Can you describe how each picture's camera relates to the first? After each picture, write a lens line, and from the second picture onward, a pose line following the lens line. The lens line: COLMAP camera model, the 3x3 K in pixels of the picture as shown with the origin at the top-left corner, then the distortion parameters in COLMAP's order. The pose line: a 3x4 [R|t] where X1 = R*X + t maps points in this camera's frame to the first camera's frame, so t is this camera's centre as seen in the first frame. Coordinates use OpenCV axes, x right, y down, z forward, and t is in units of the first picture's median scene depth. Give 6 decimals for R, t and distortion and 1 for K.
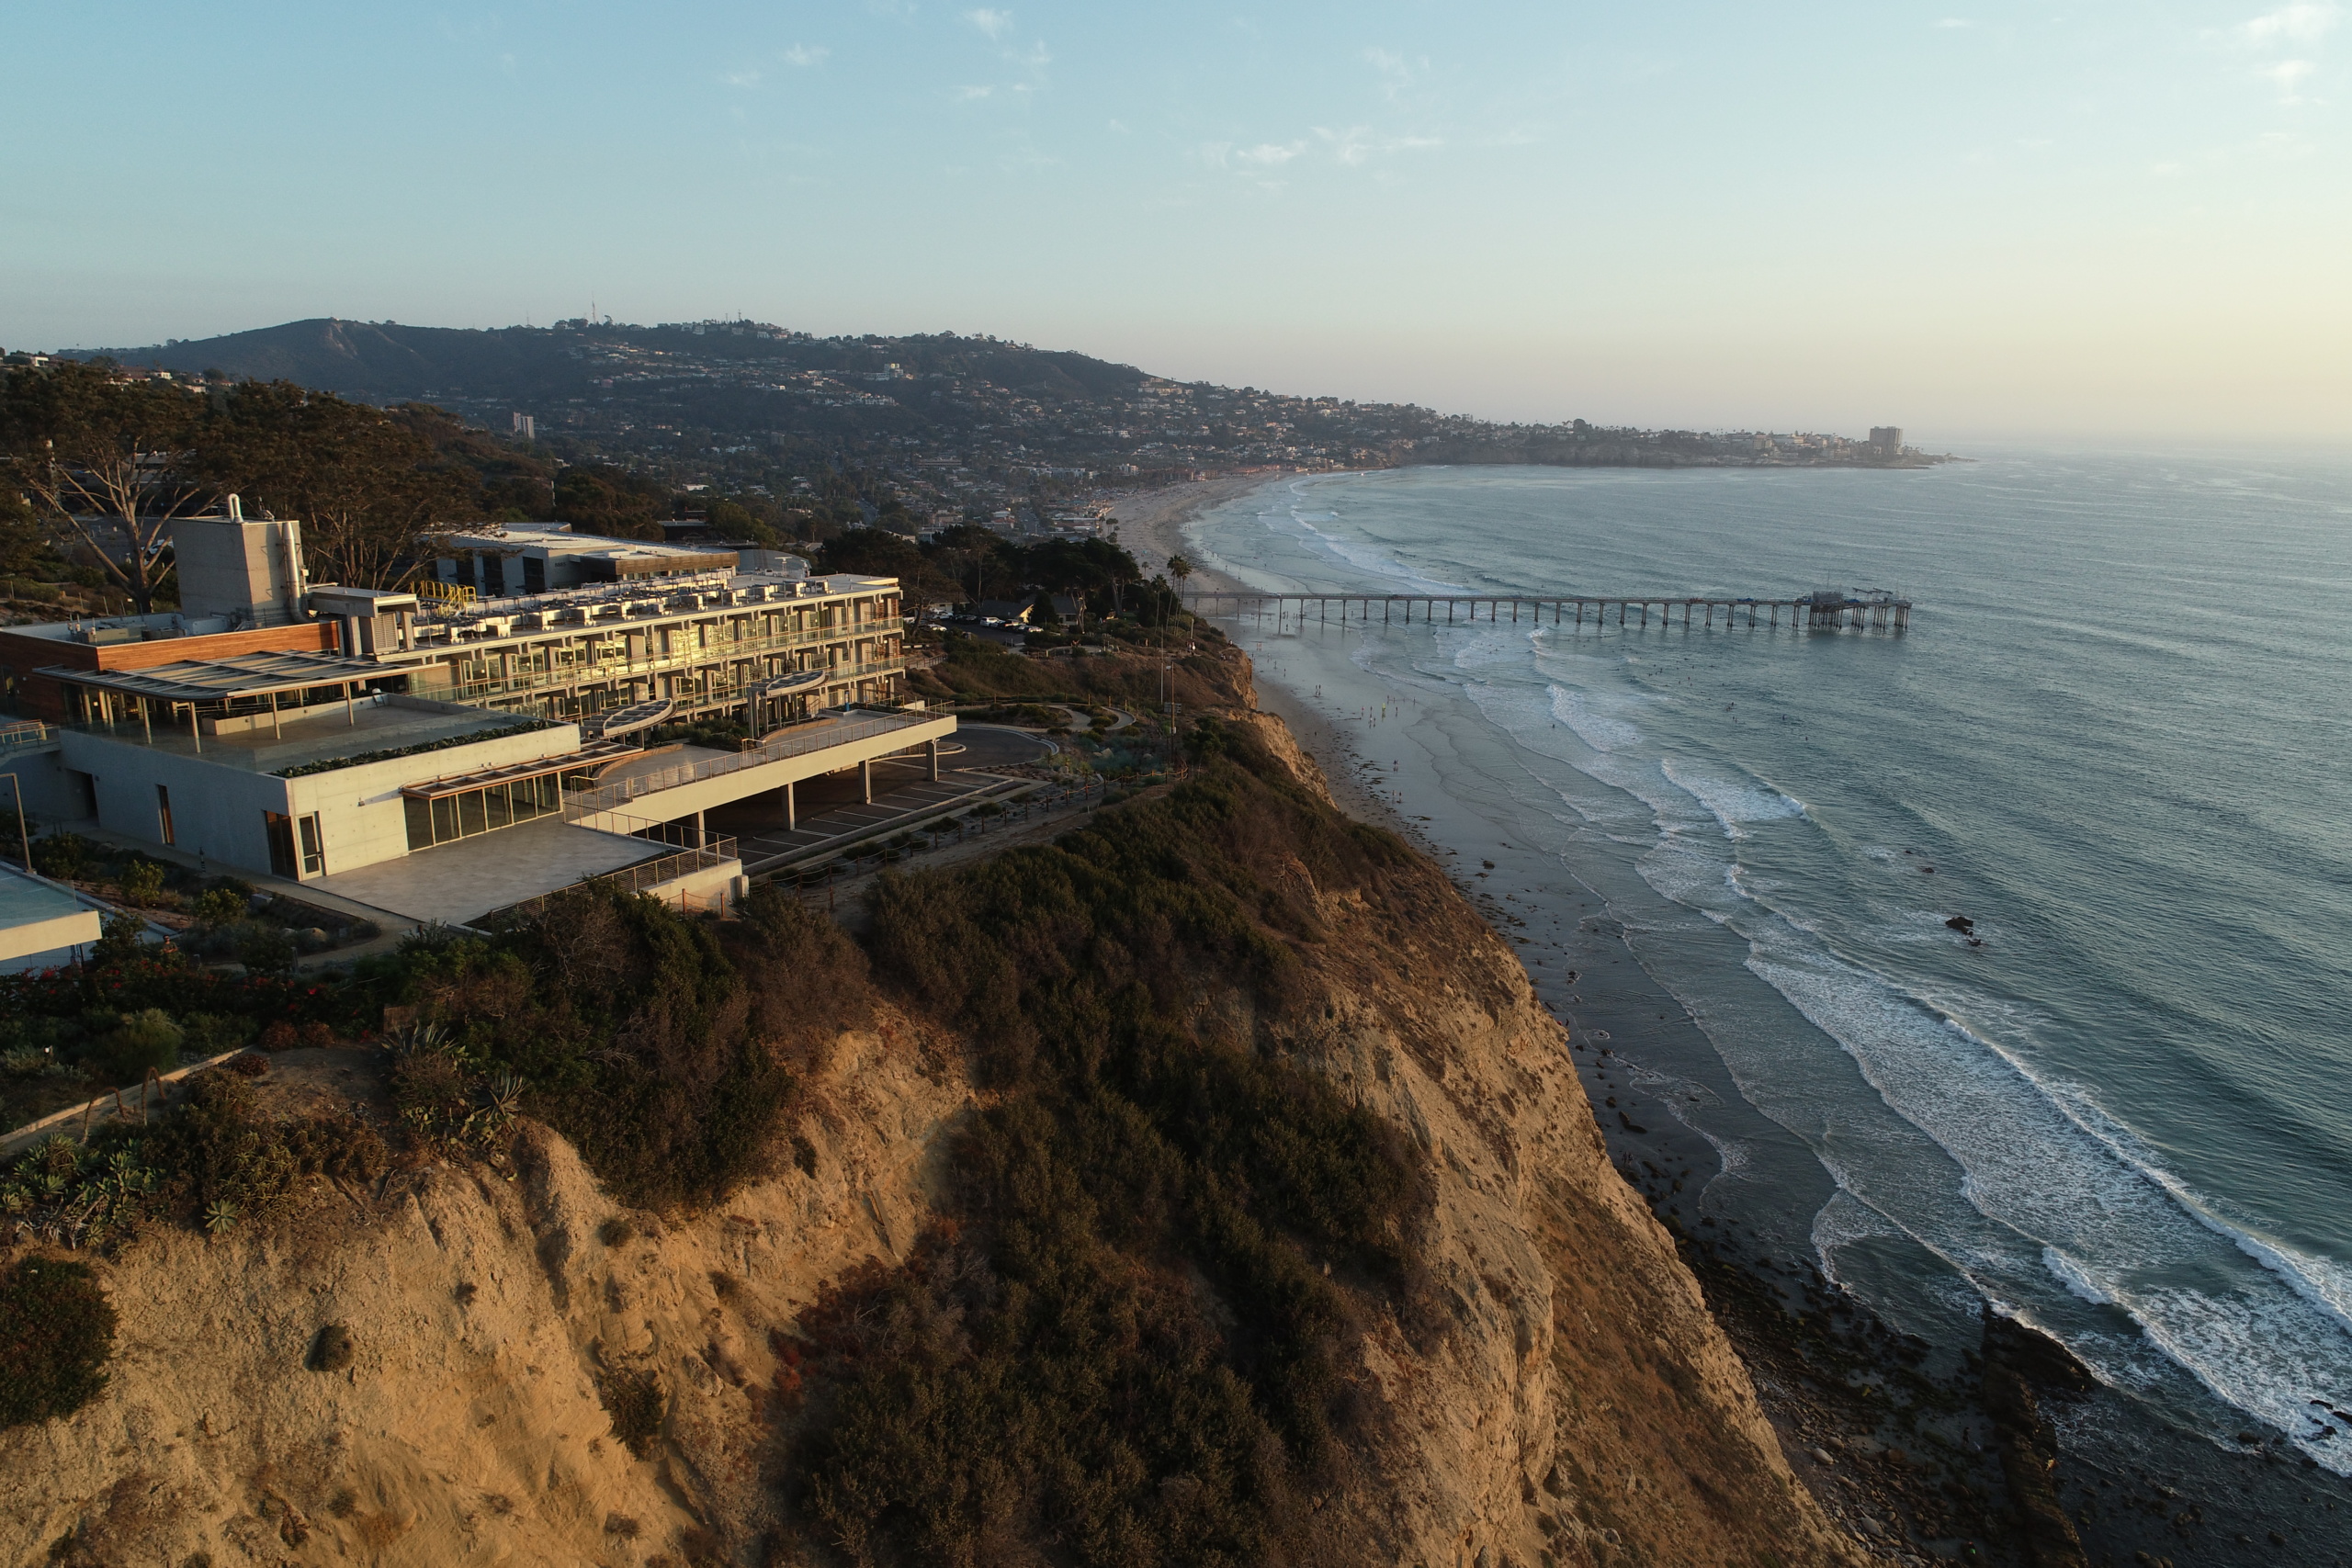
lens RADIAL K [[1610.5, 0, 1182.2], [0, 1610.5, 796.4], [0, 0, 1]] dist [0.002799, 0.000105]
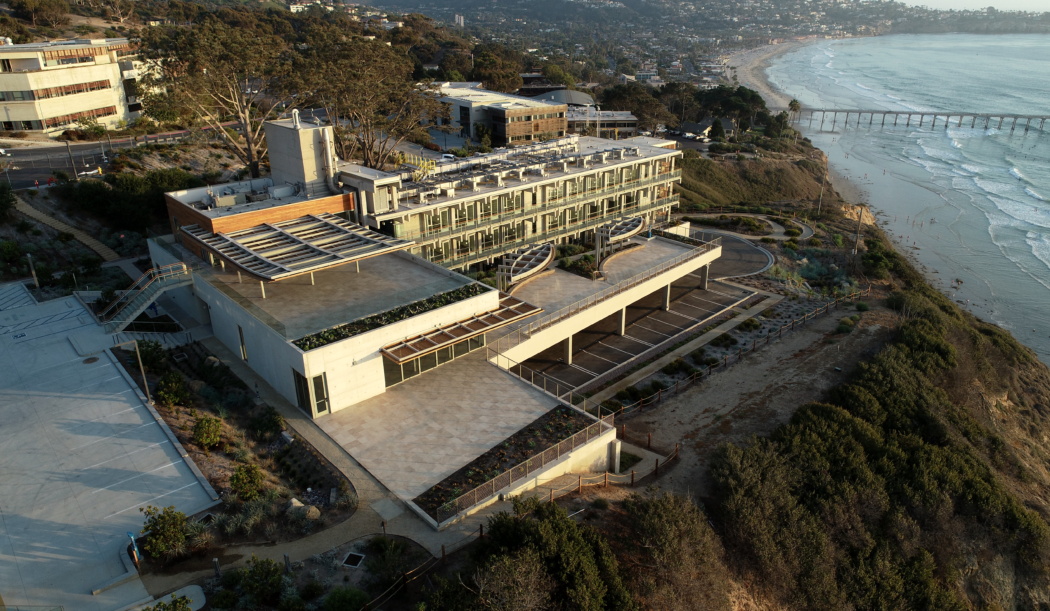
lens RADIAL K [[702.5, 0, 521.6], [0, 702.5, 305.5], [0, 0, 1]] dist [0.003662, -0.004243]
pose [[0.956221, 0.095458, -0.276640, -0.134494], [-0.048278, 0.983808, 0.172602, -0.103095], [0.288637, -0.151690, 0.945346, 0.308468]]
